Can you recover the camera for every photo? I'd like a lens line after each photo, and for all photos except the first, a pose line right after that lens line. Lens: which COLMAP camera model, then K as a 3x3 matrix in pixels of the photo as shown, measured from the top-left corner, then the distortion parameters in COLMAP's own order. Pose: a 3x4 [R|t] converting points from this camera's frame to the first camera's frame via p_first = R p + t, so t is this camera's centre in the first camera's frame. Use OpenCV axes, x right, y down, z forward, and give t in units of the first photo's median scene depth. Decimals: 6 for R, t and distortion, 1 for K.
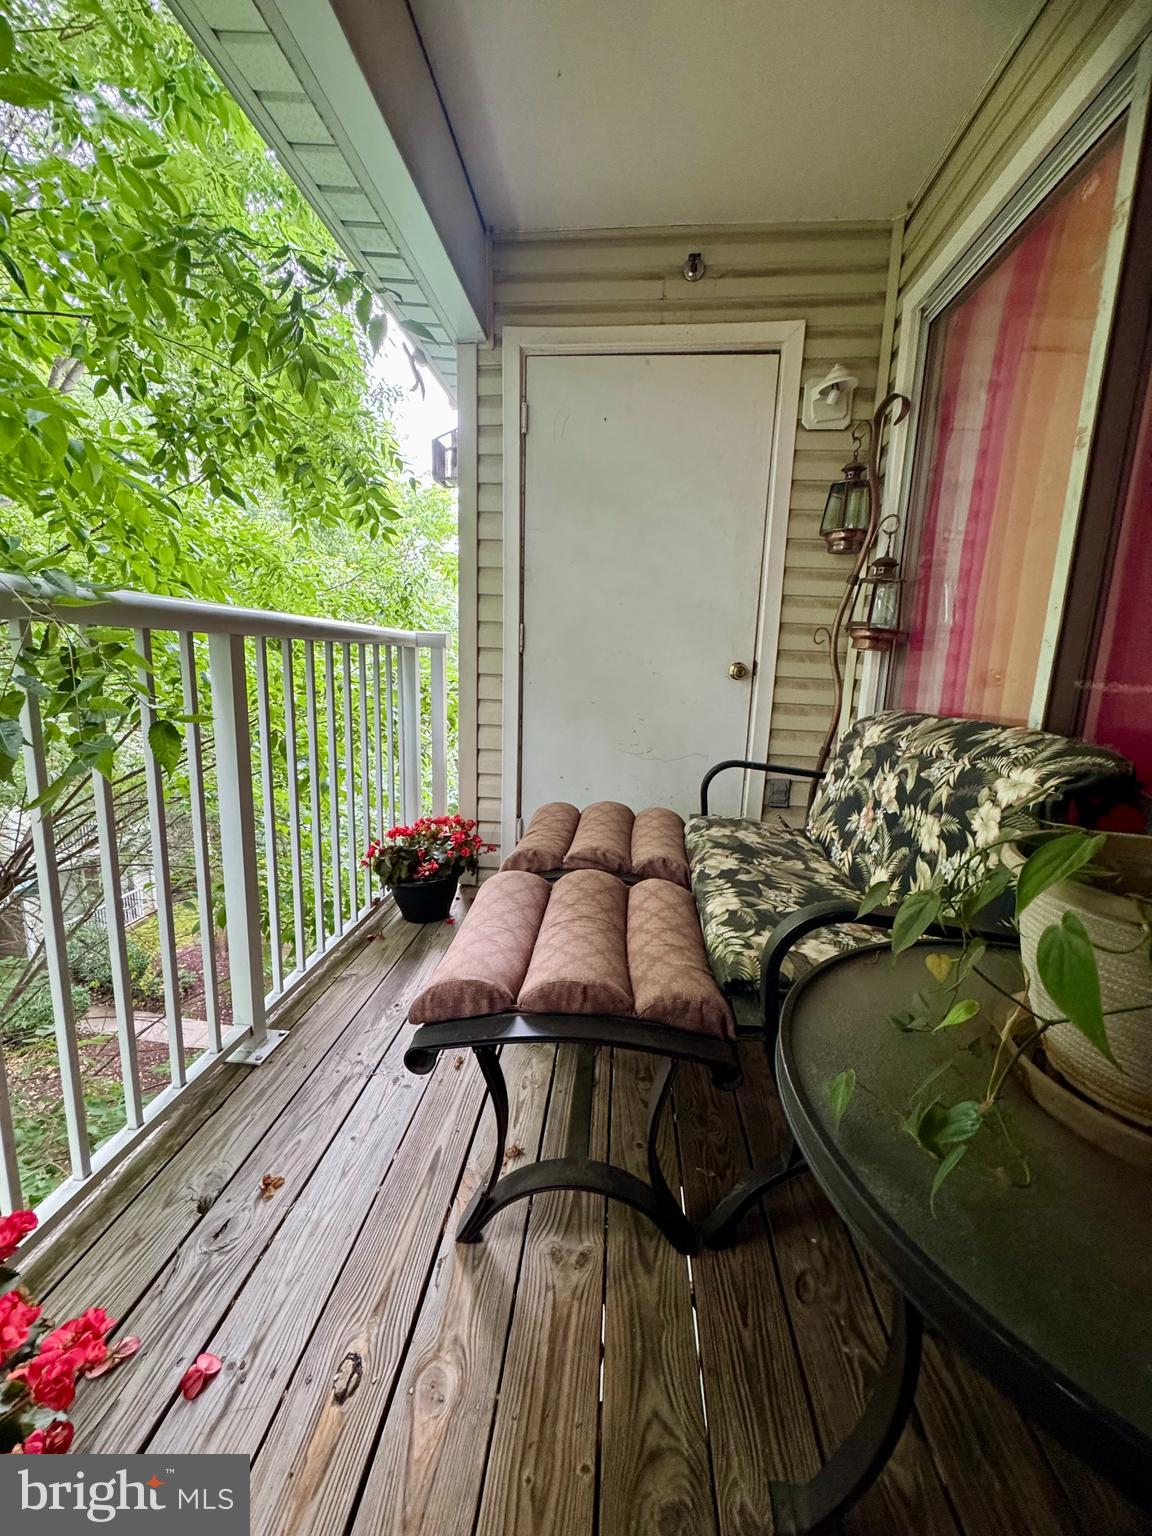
lens RADIAL K [[618.5, 0, 571.3], [0, 618.5, 764.4], [0, 0, 1]] dist [-0.000972, 0.000046]
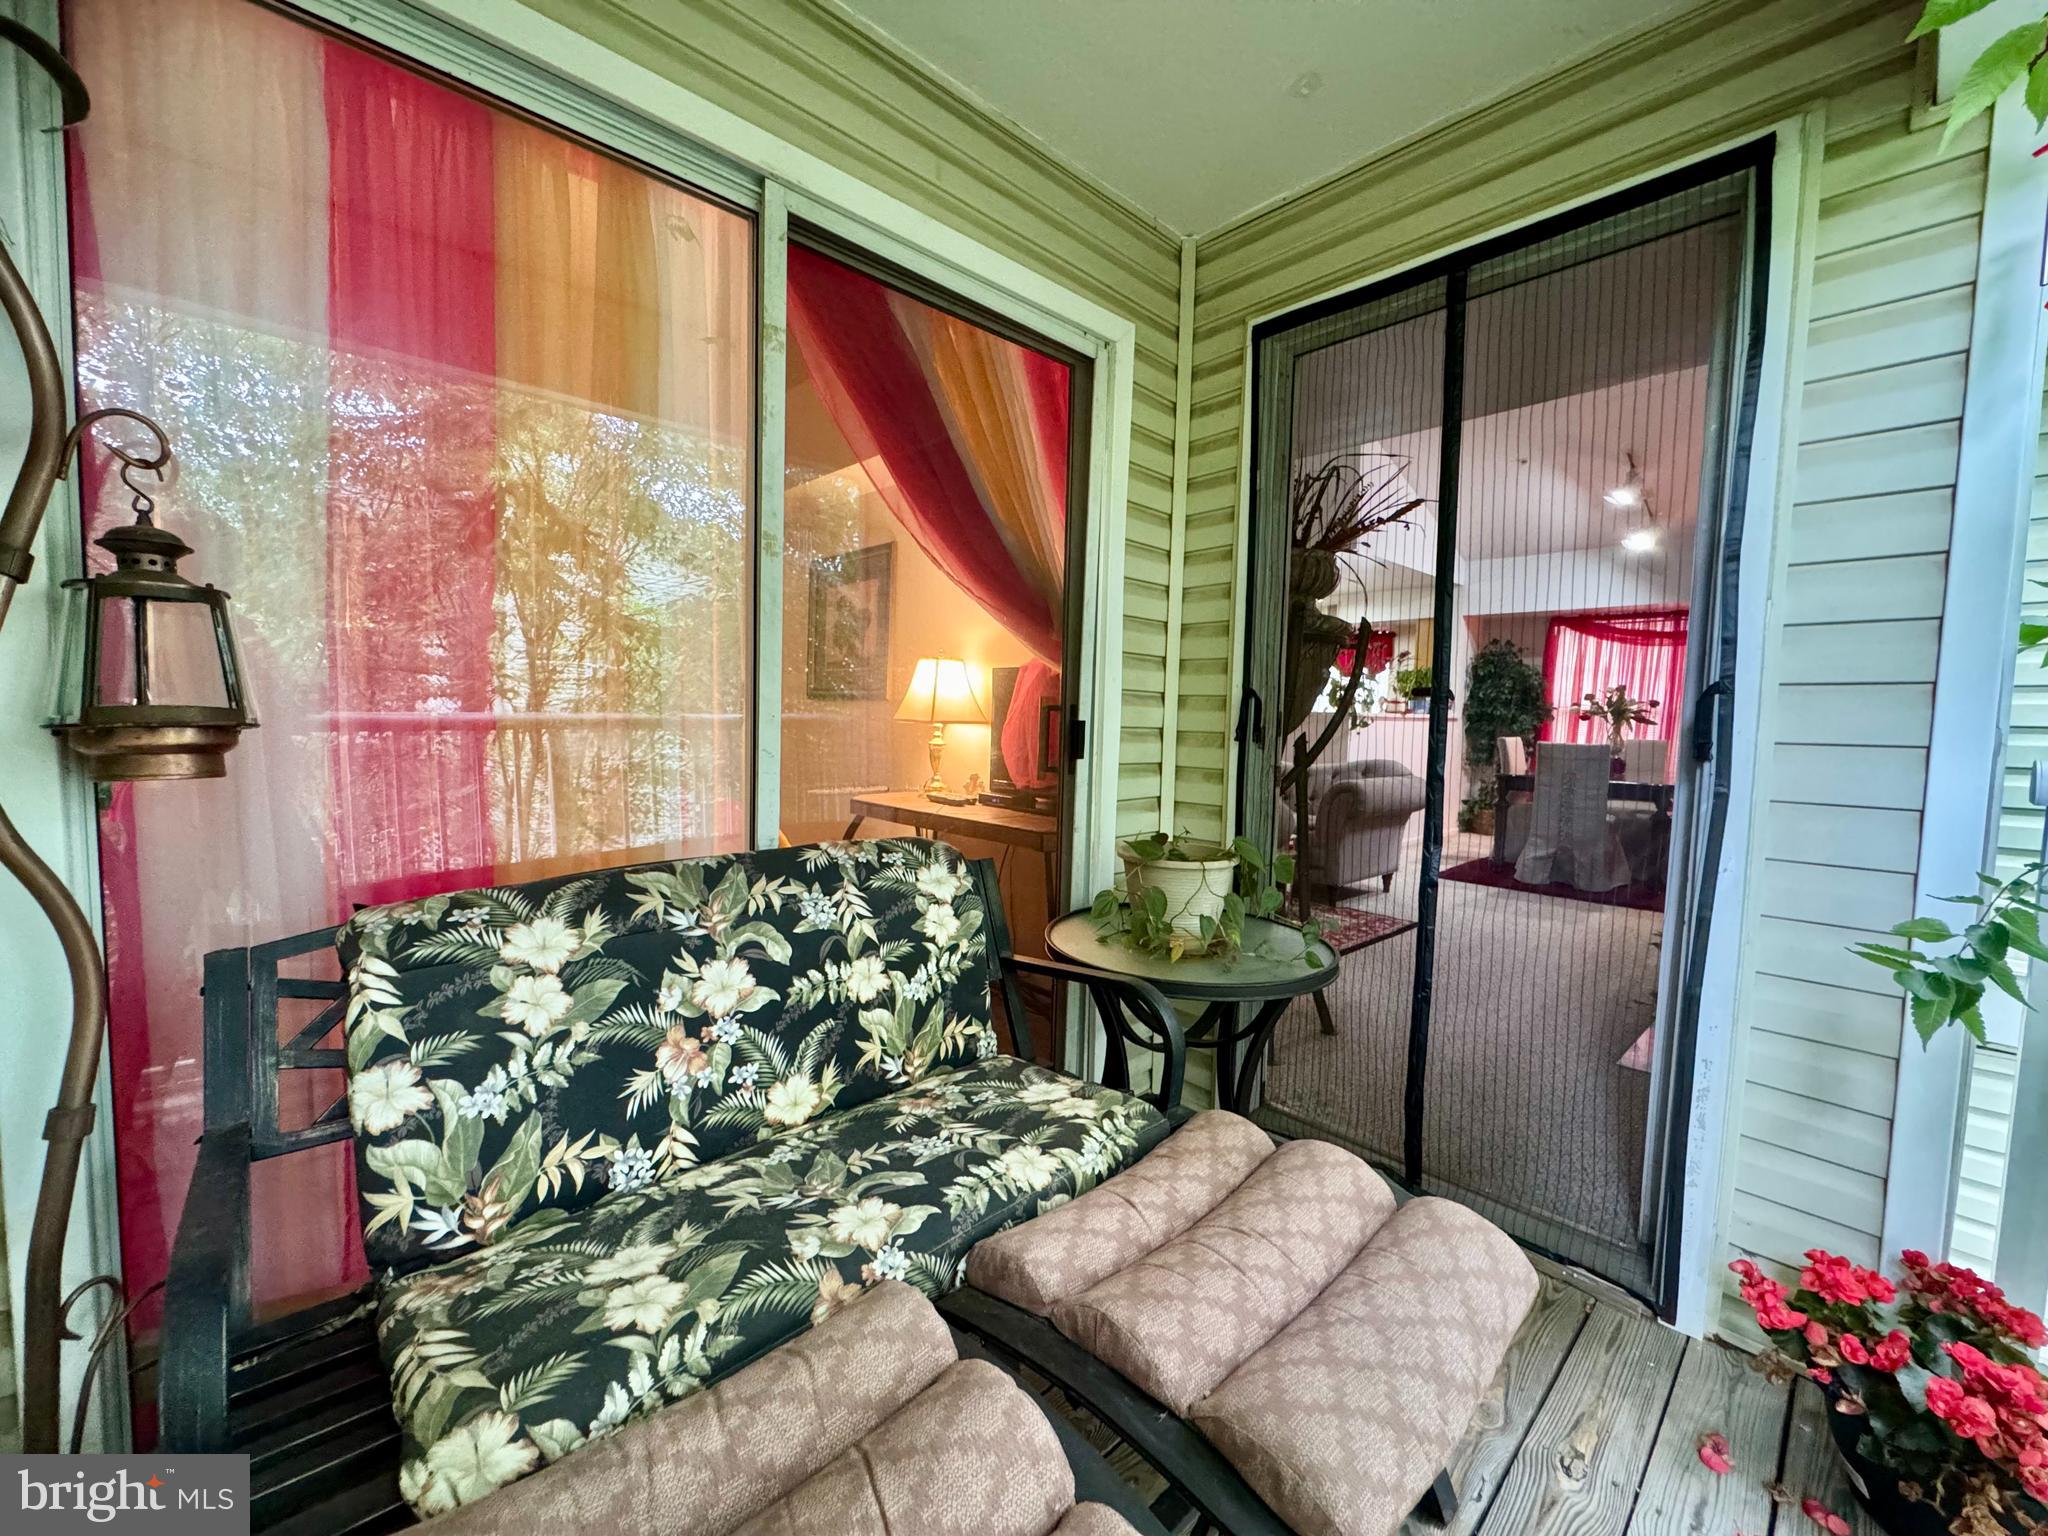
lens RADIAL K [[824.7, 0, 1021.7], [0, 824.7, 765.2], [0, 0, 1]] dist [-0.000972, 0.000046]
pose [[-0.746328, -0.089139, 0.659582, -0.268708], [0.076938, 0.972794, 0.218525, -0.348327], [-0.661116, 0.213838, -0.719165, 1.361289]]
